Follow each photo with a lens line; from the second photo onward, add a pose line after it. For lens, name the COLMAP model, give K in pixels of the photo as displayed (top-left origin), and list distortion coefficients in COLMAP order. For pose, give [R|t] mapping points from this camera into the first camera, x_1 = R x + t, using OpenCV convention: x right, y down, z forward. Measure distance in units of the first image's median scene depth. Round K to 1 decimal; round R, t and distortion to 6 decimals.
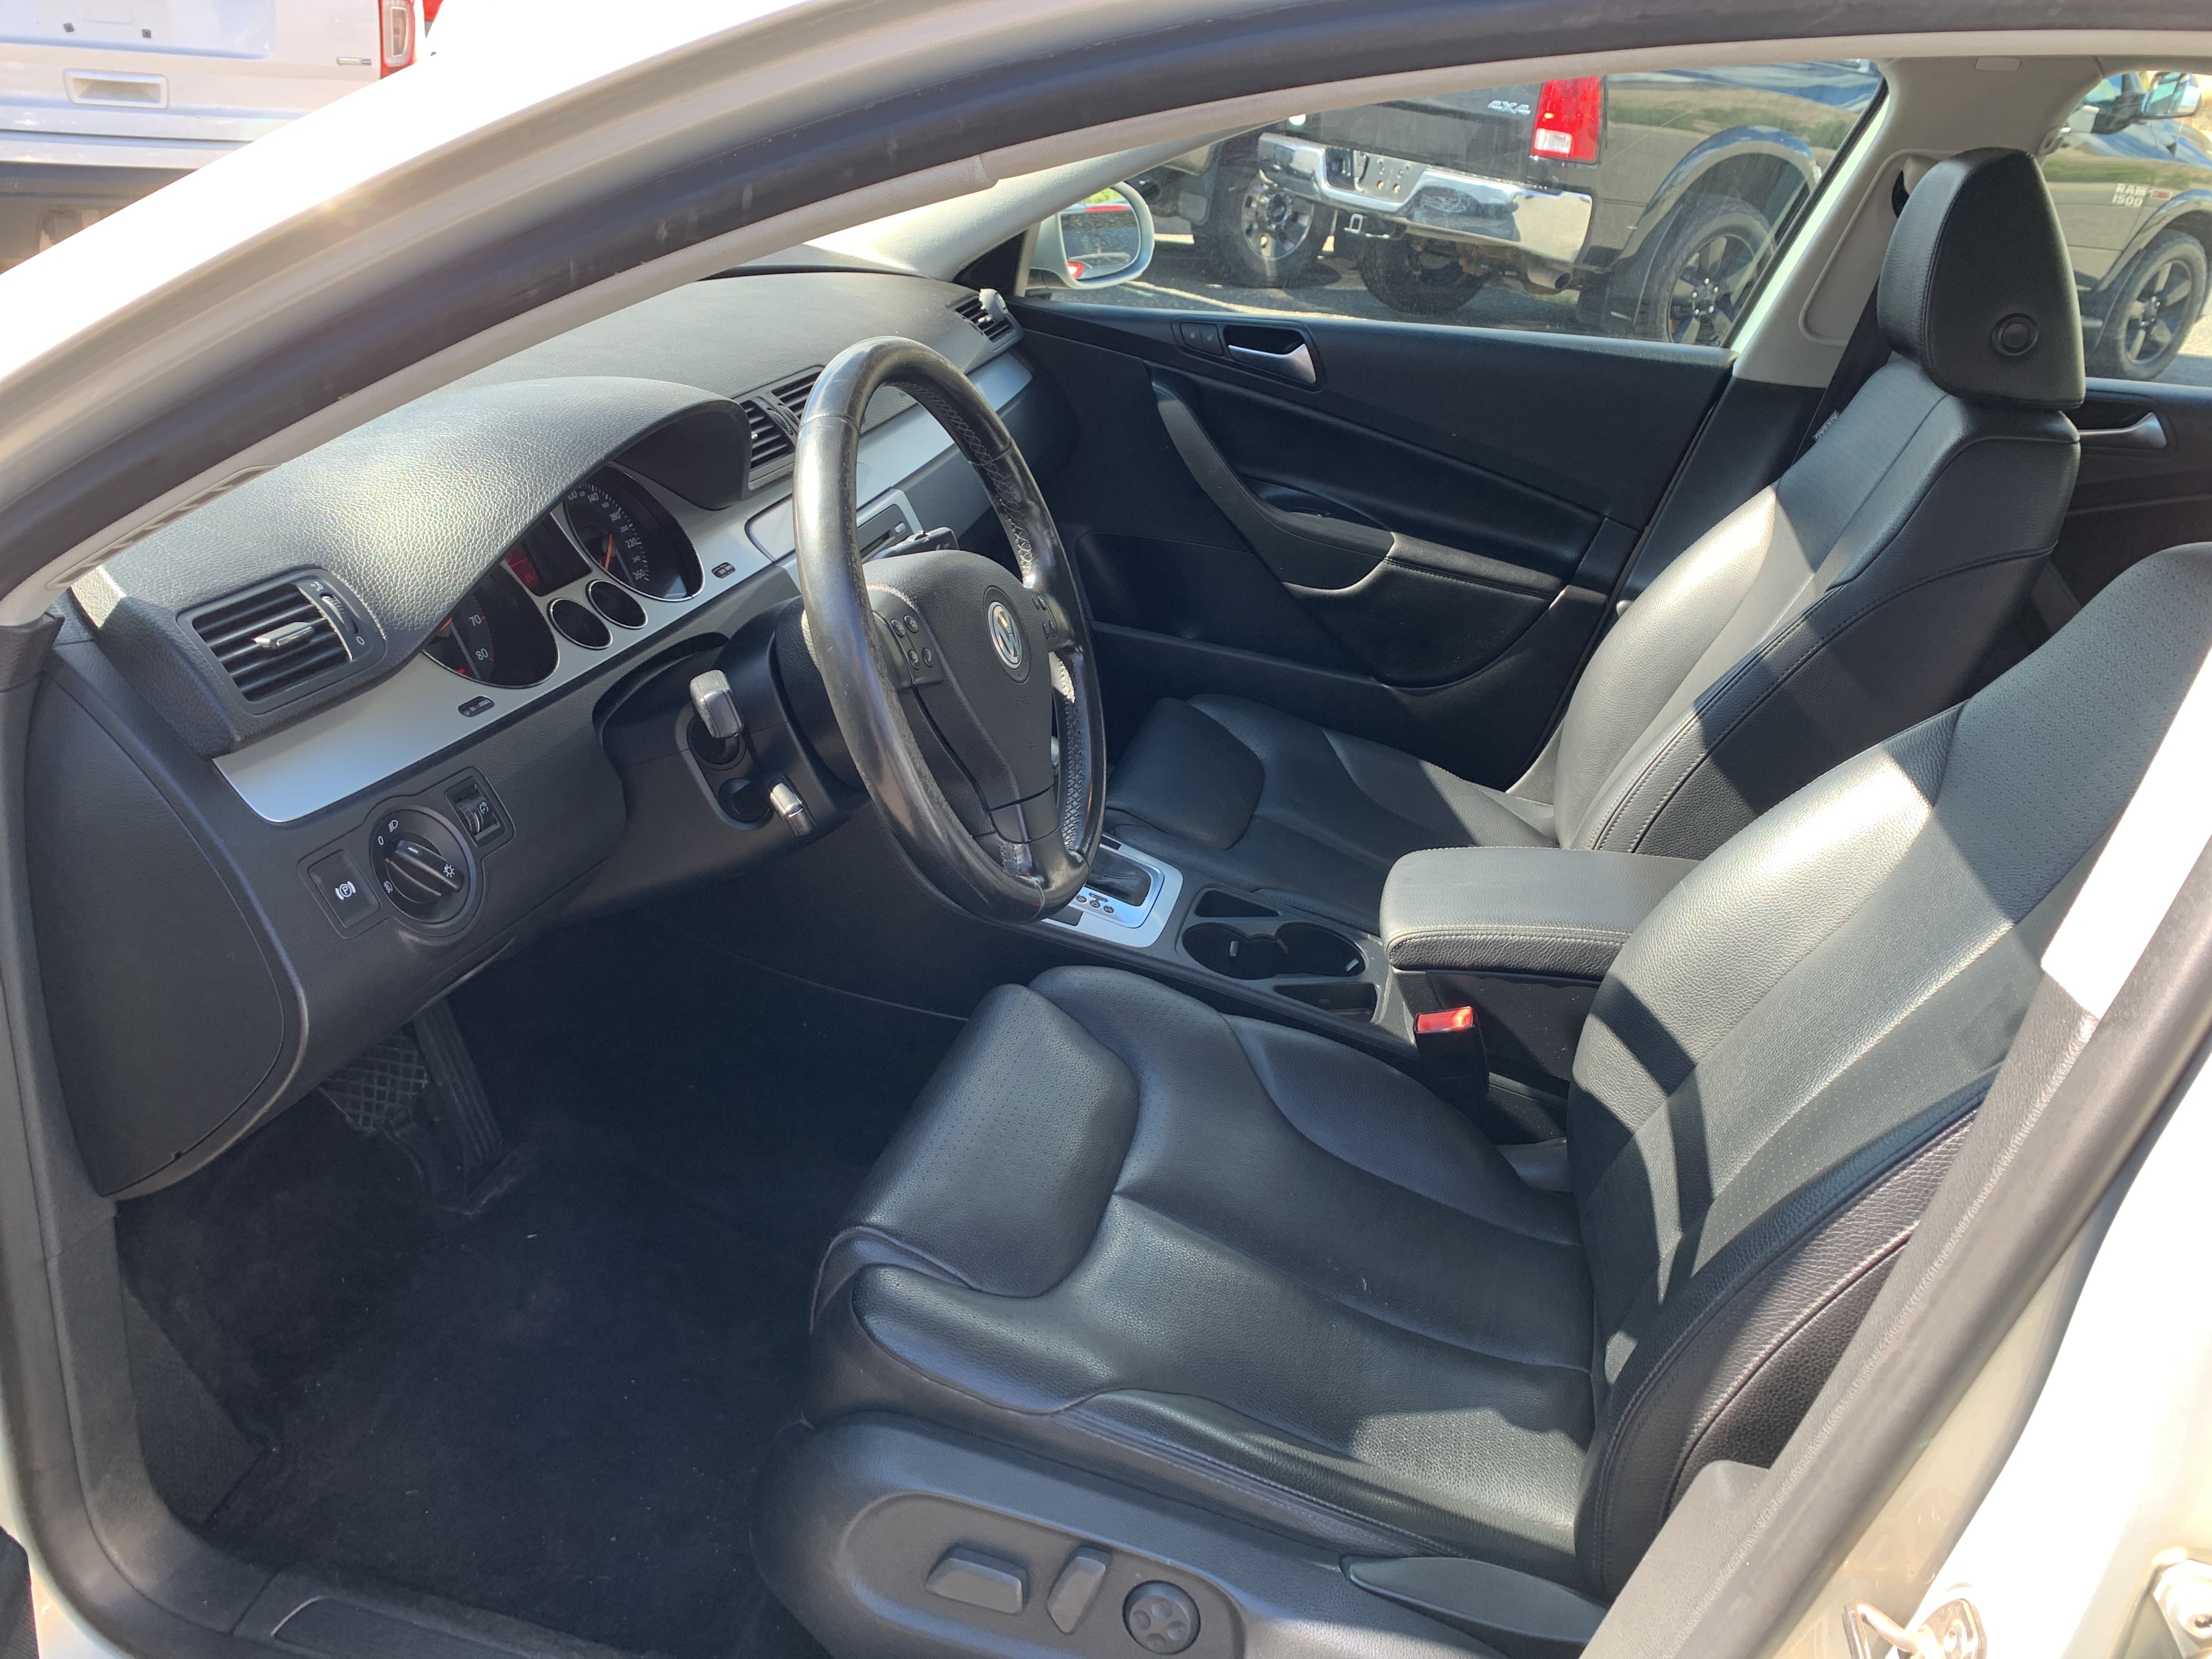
lens RADIAL K [[1691.3, 0, 1059.5], [0, 1691.3, 830.9], [0, 0, 1]] dist [0.007846, -0.007786]
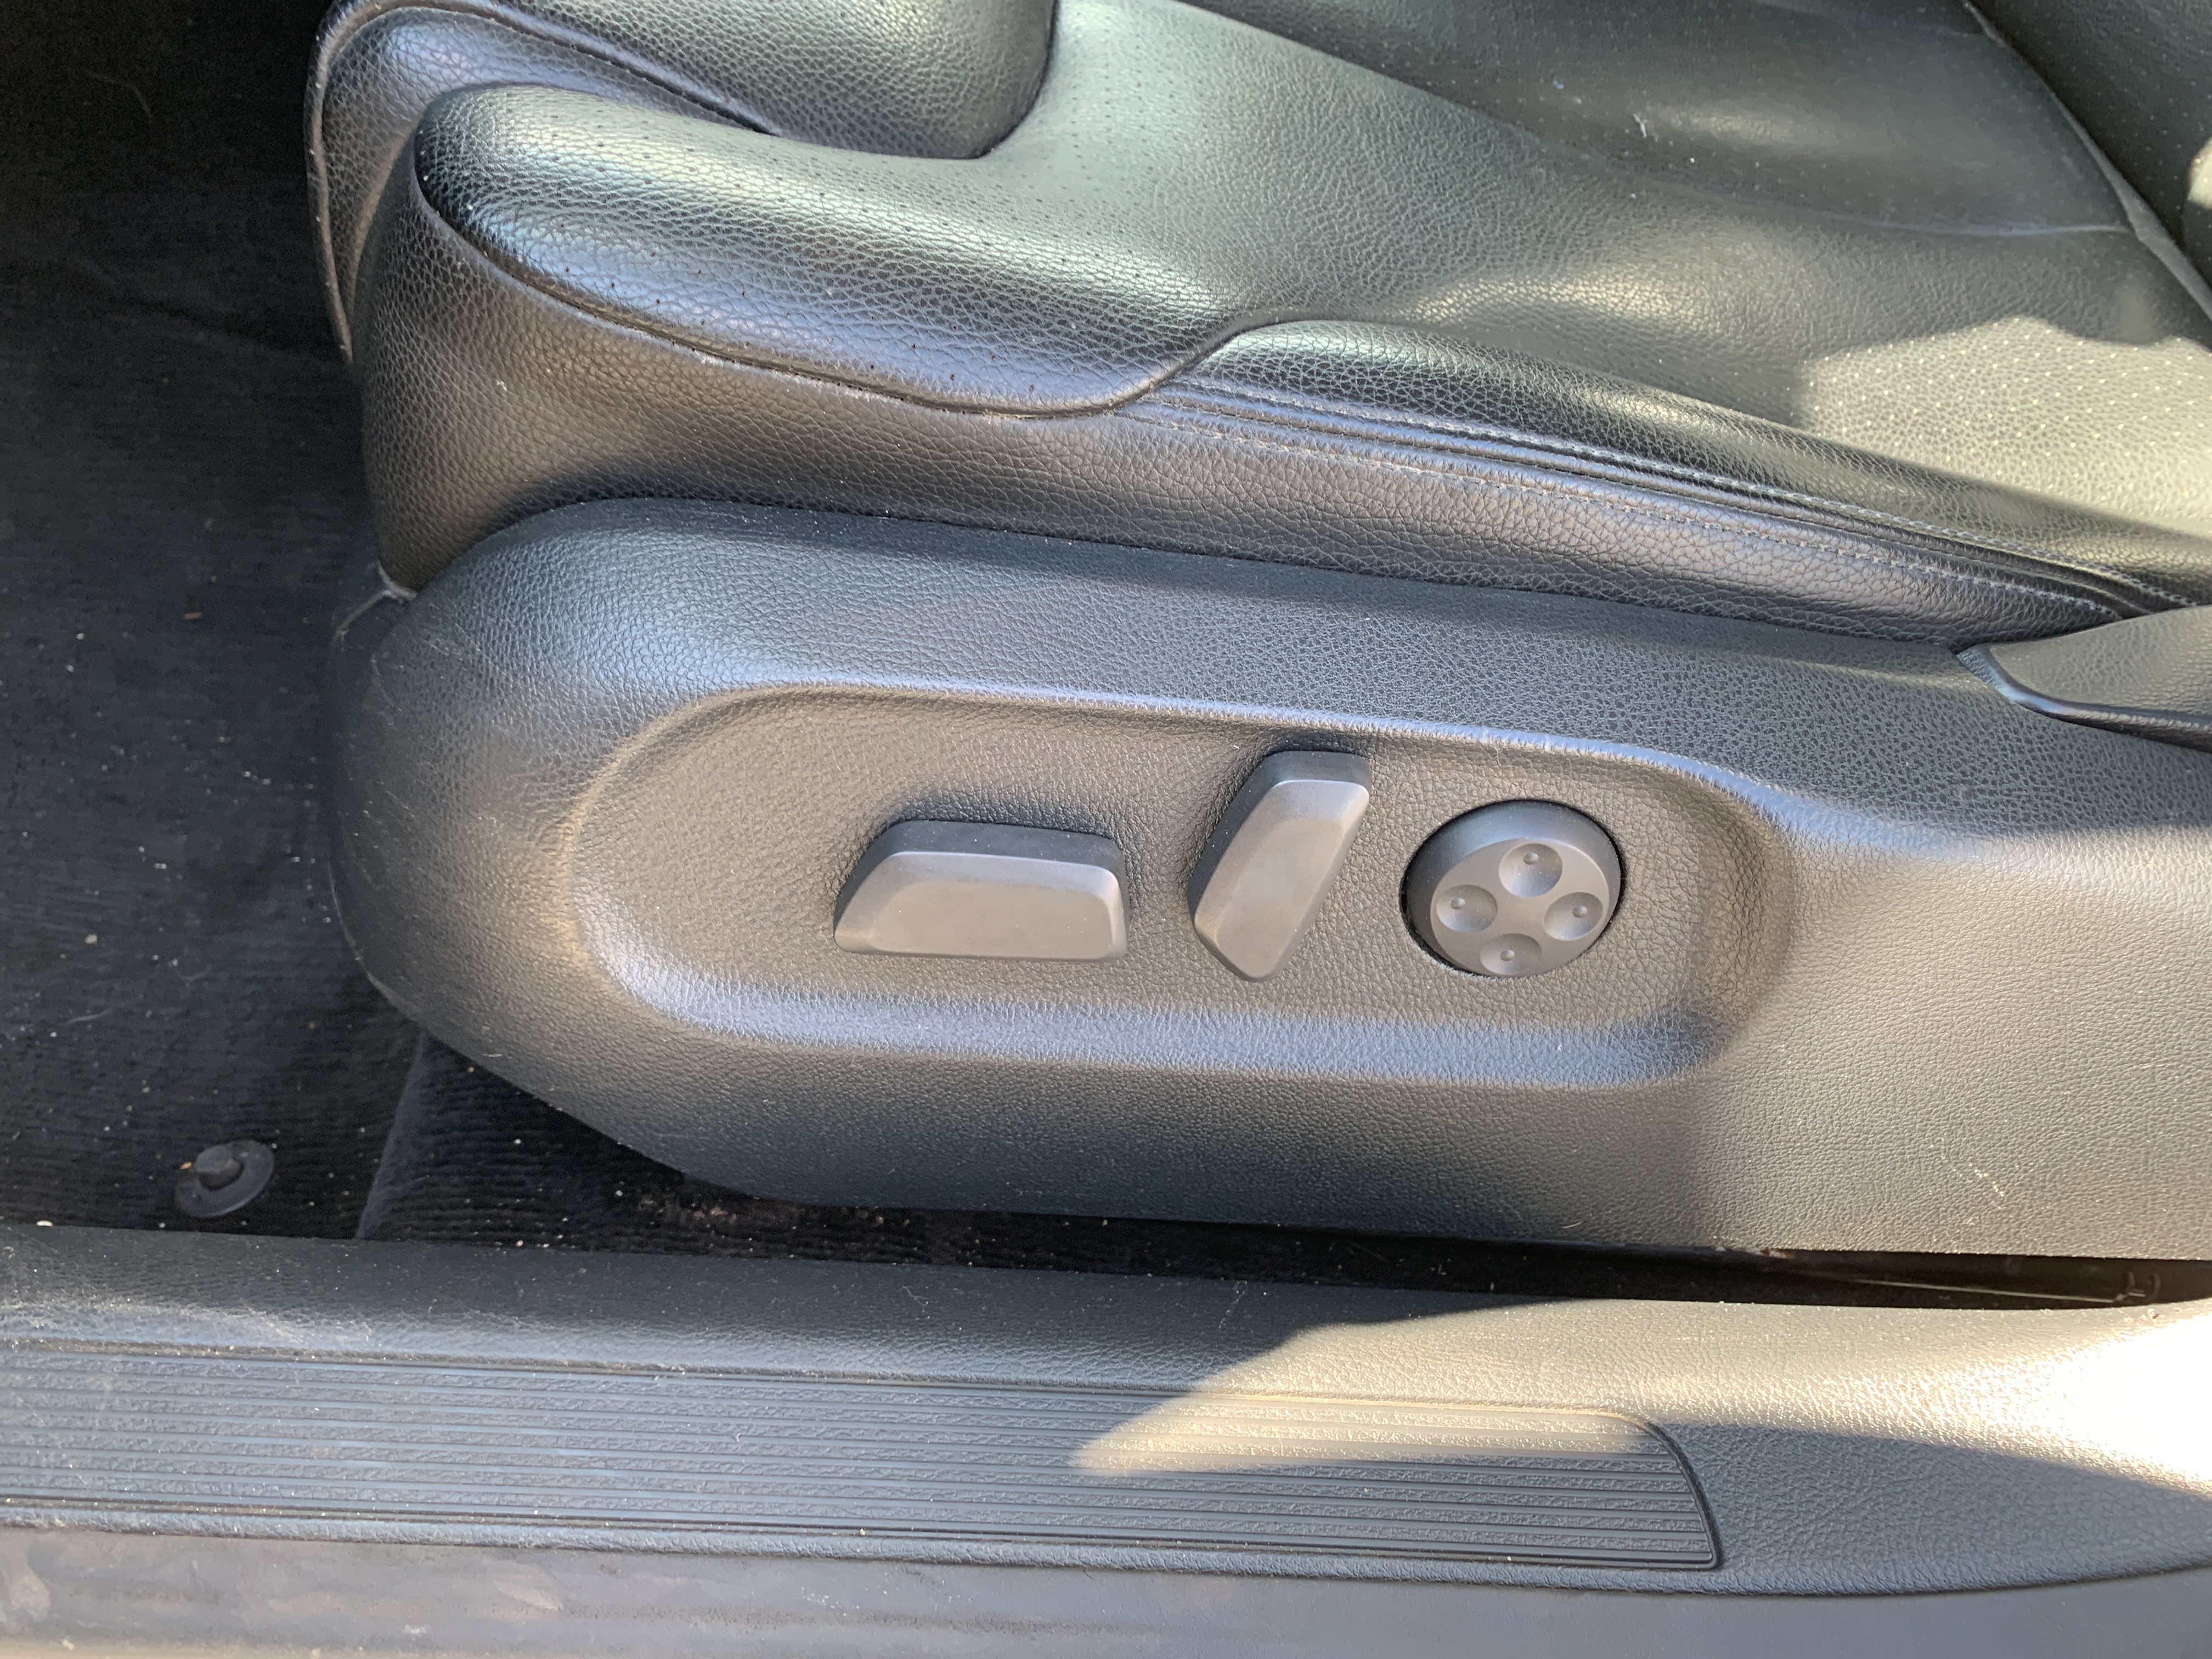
lens RADIAL K [[1691.3, 0, 1059.5], [0, 1691.3, 830.9], [0, 0, 1]] dist [0.007846, -0.007786]
pose [[0.969553, -0.187526, 0.157481, -0.084525], [0.098416, 0.887267, 0.450636, 0.272933], [-0.224233, -0.421417, 0.878708, 0.688241]]
